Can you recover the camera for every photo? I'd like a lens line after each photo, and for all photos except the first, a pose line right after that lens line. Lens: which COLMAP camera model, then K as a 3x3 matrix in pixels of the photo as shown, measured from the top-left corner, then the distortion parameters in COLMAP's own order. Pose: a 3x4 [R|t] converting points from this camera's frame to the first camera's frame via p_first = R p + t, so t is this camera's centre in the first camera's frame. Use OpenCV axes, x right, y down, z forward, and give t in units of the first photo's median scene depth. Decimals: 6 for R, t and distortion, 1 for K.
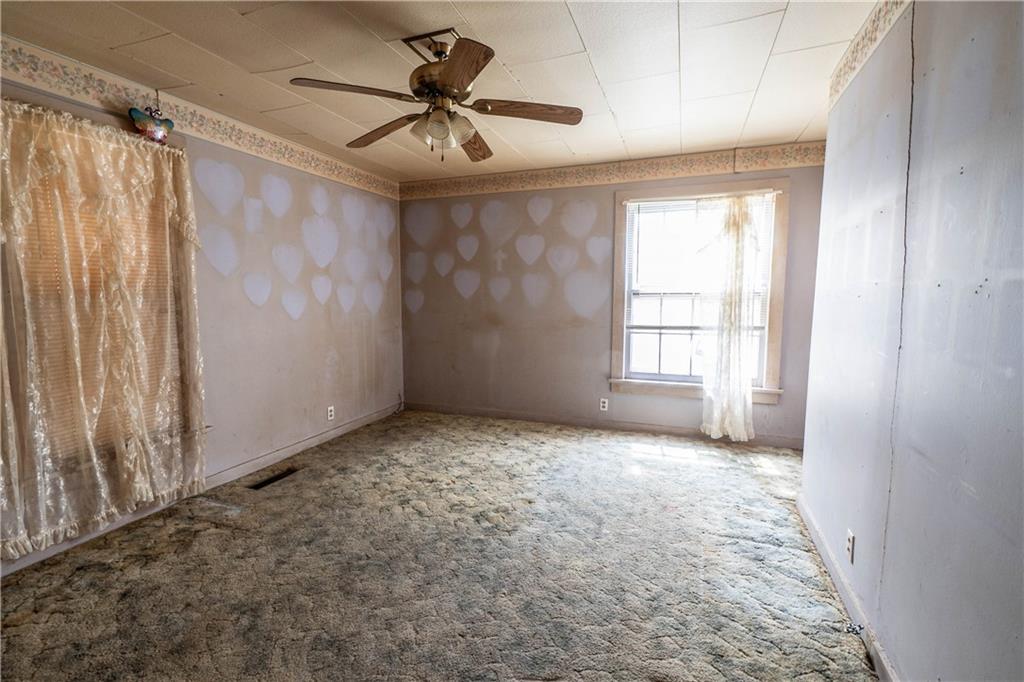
lens RADIAL K [[454.8, 0, 511.7], [0, 454.8, 337.5], [0, 0, 1]] dist [0.001209, 0.000136]
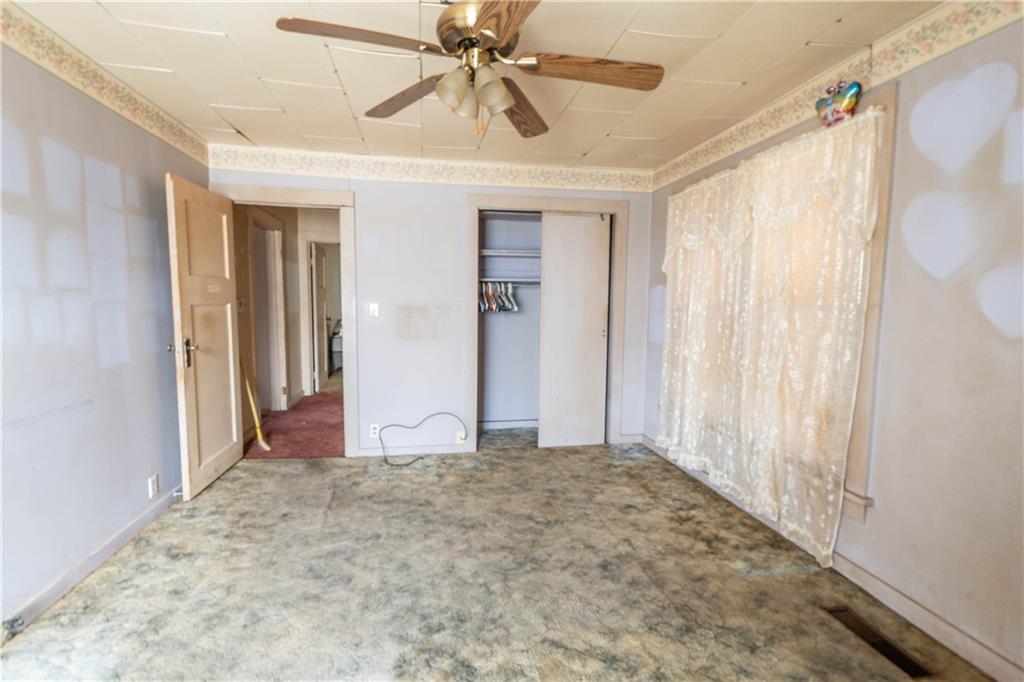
lens RADIAL K [[454.8, 0, 512.3], [0, 454.8, 342.0], [0, 0, 1]] dist [0.001209, 0.000136]
pose [[-0.858176, 0.037557, -0.511979, 0.183135], [-0.060032, 0.983135, 0.172746, -0.159036], [0.509833, 0.178982, -0.841449, 1.556082]]
